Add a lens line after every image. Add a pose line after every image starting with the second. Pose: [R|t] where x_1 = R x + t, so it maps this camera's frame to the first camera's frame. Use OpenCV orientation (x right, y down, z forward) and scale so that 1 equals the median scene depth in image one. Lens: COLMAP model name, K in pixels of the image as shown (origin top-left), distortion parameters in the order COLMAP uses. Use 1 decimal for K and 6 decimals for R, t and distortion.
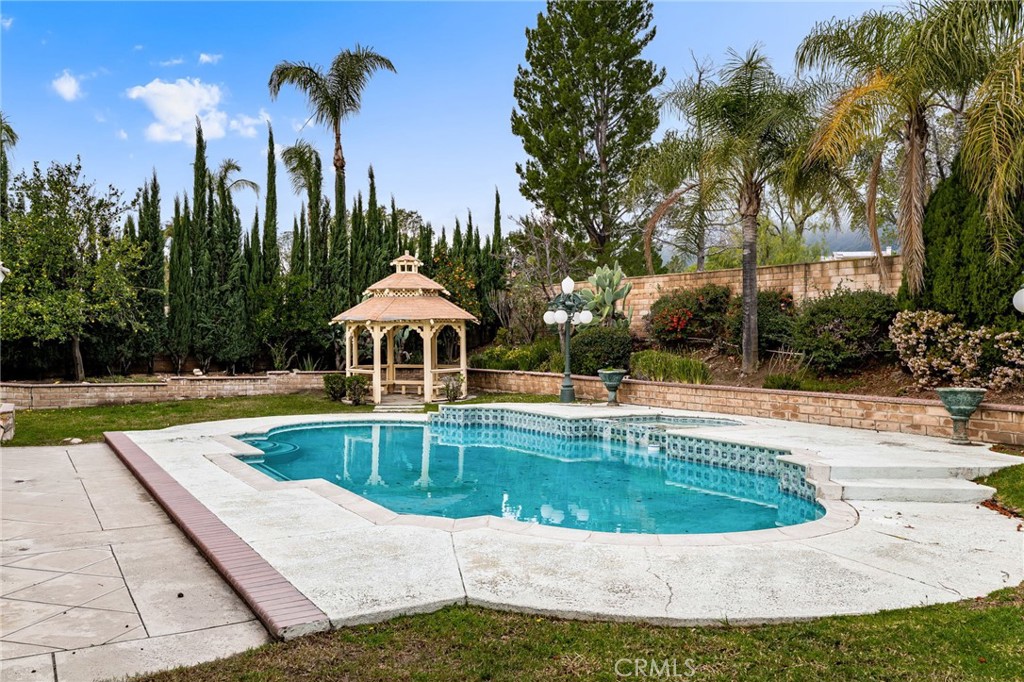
lens RADIAL K [[818.6, 0, 514.8], [0, 818.6, 309.3], [0, 0, 1]] dist [0.010496, 0.006995]
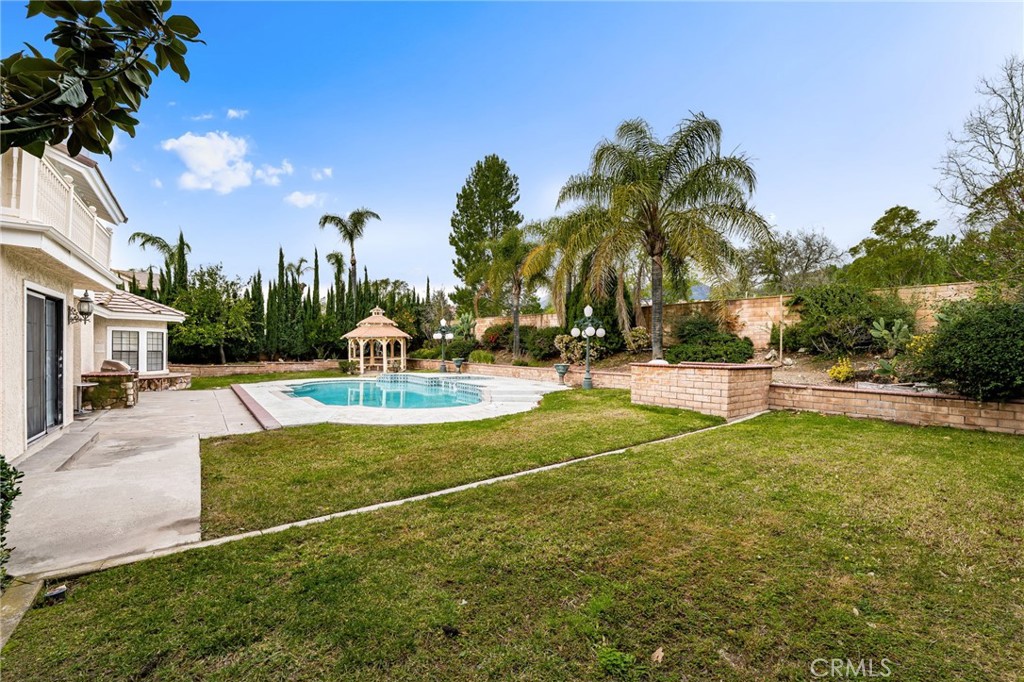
lens RADIAL K [[426.2, 0, 512.0], [0, 426.2, 341.0], [0, 0, 1]] dist [0.000368, 0.000122]
pose [[0.995606, 0.002278, 0.093611, 0.125185], [-0.004852, 0.999616, 0.027276, -0.008956], [-0.093513, -0.027611, 0.995235, -0.194271]]
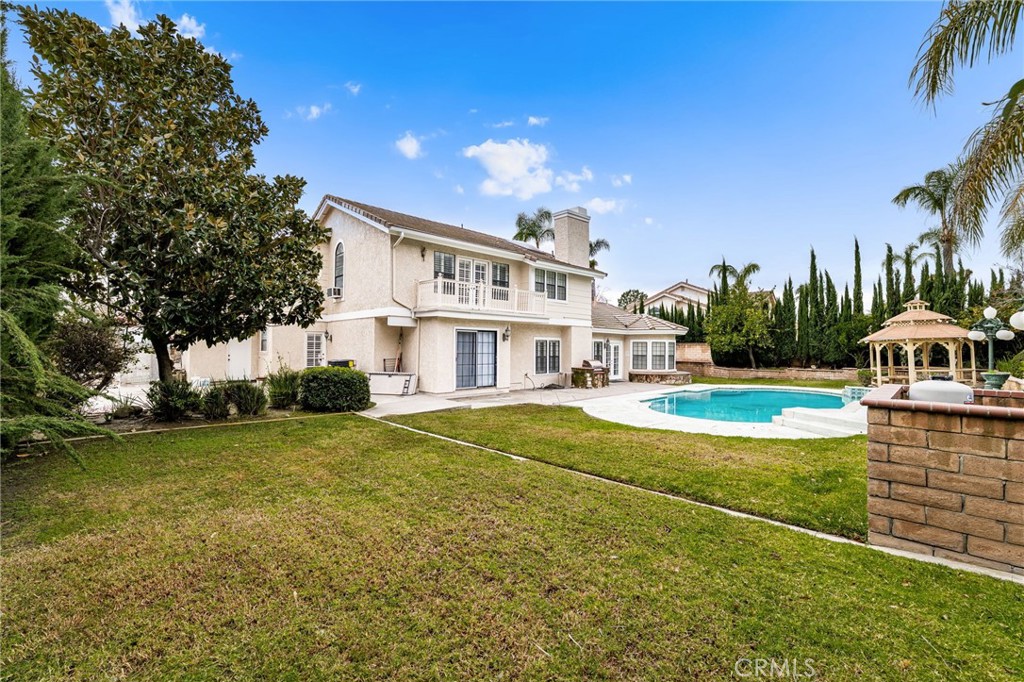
lens RADIAL K [[426.2, 0, 512.0], [0, 426.2, 341.0], [0, 0, 1]] dist [0.000368, 0.000122]
pose [[0.218994, -0.027498, -0.975339, 0.522857], [0.038093, 0.999082, -0.019614, 0.002742], [0.974982, -0.032858, 0.219840, 0.020321]]
